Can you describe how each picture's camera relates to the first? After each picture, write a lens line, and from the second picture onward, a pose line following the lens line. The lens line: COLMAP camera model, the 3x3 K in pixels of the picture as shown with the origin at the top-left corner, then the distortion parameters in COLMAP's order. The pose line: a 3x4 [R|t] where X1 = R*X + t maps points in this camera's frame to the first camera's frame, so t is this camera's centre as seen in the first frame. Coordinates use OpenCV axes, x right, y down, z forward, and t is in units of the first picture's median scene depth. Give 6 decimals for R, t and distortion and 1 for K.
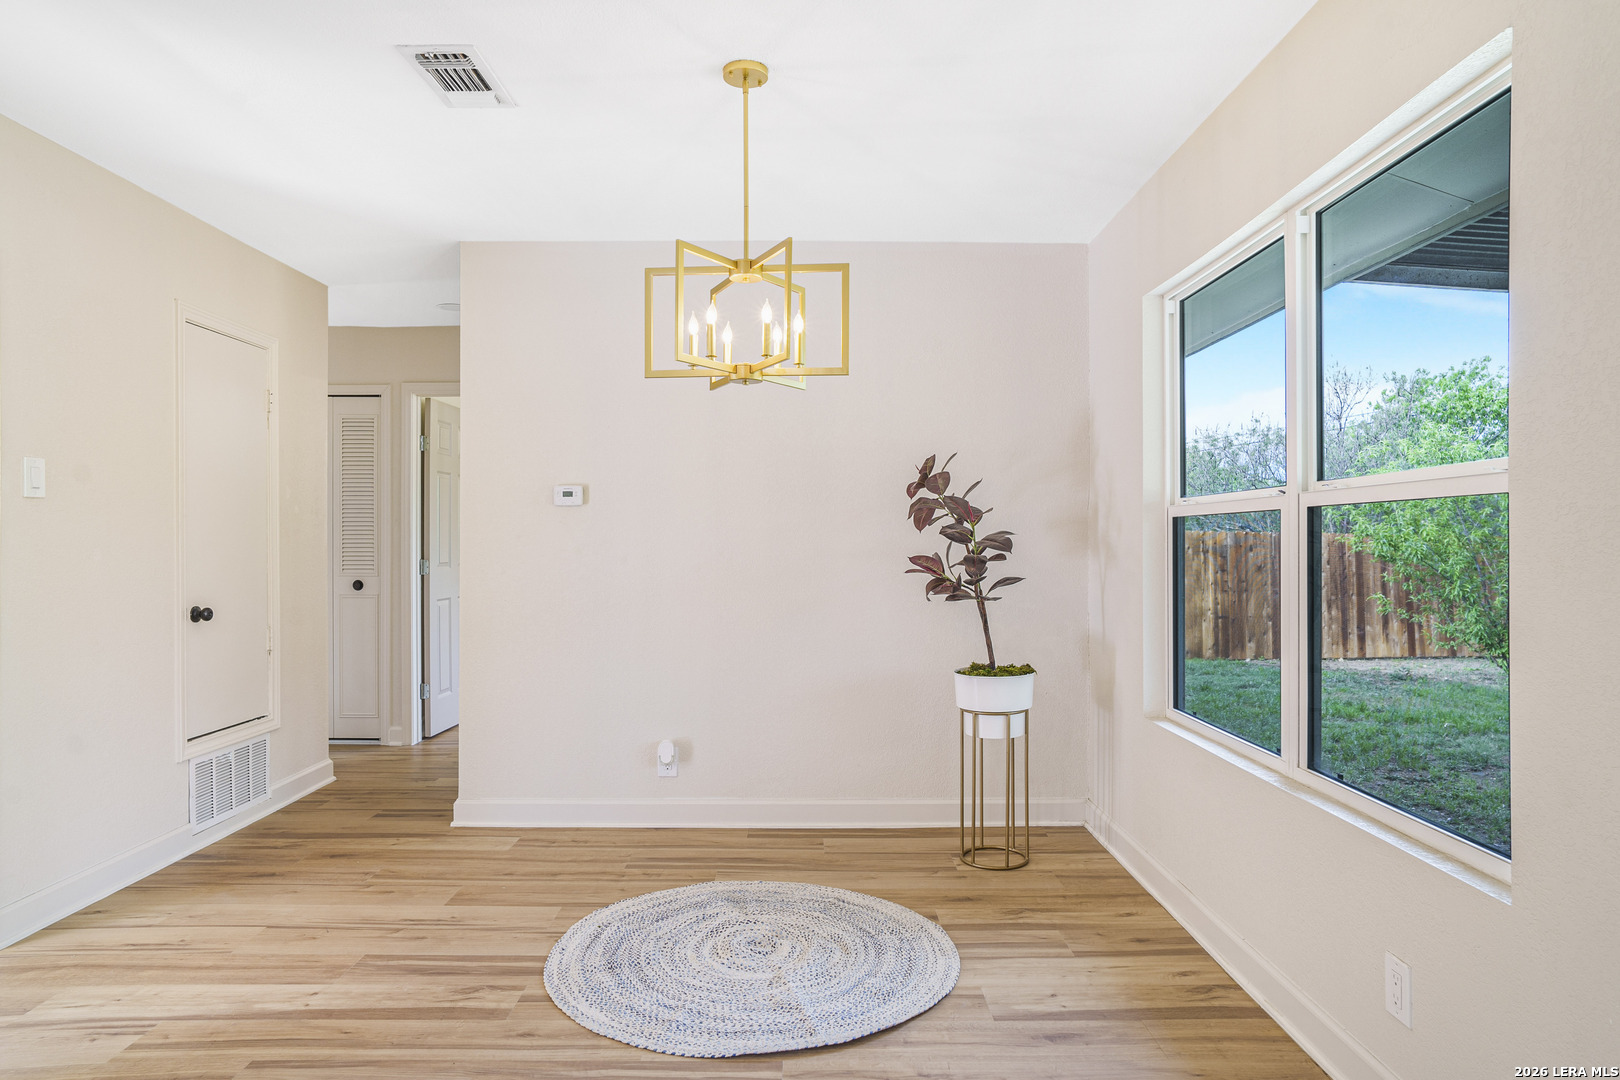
lens RADIAL K [[968.5, 0, 807.6], [0, 968.5, 544.2], [0, 0, 1]] dist [-0.057901, 0.049252]
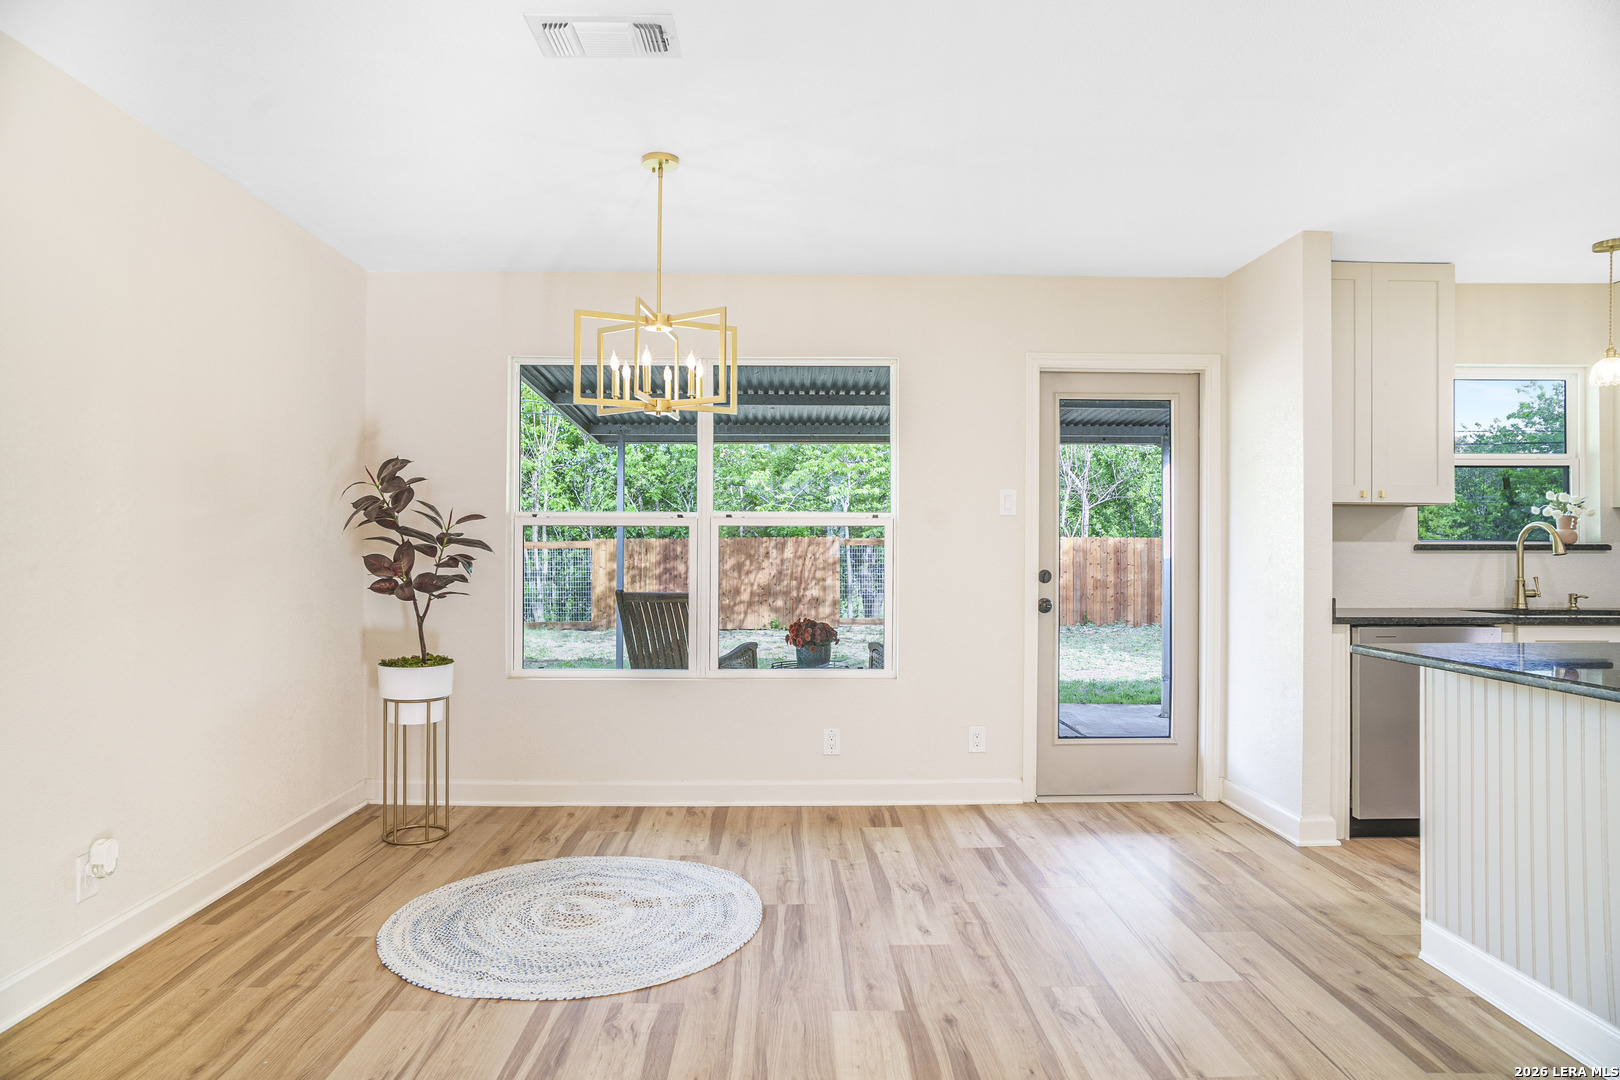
lens RADIAL K [[968.5, 0, 807.6], [0, 968.5, 544.2], [0, 0, 1]] dist [-0.057901, 0.049252]
pose [[-0.018071, 0.003423, 0.999831, -0.974251], [-0.003274, 0.999989, -0.003483, 0.002010], [-0.999831, -0.003336, -0.018059, 0.635090]]
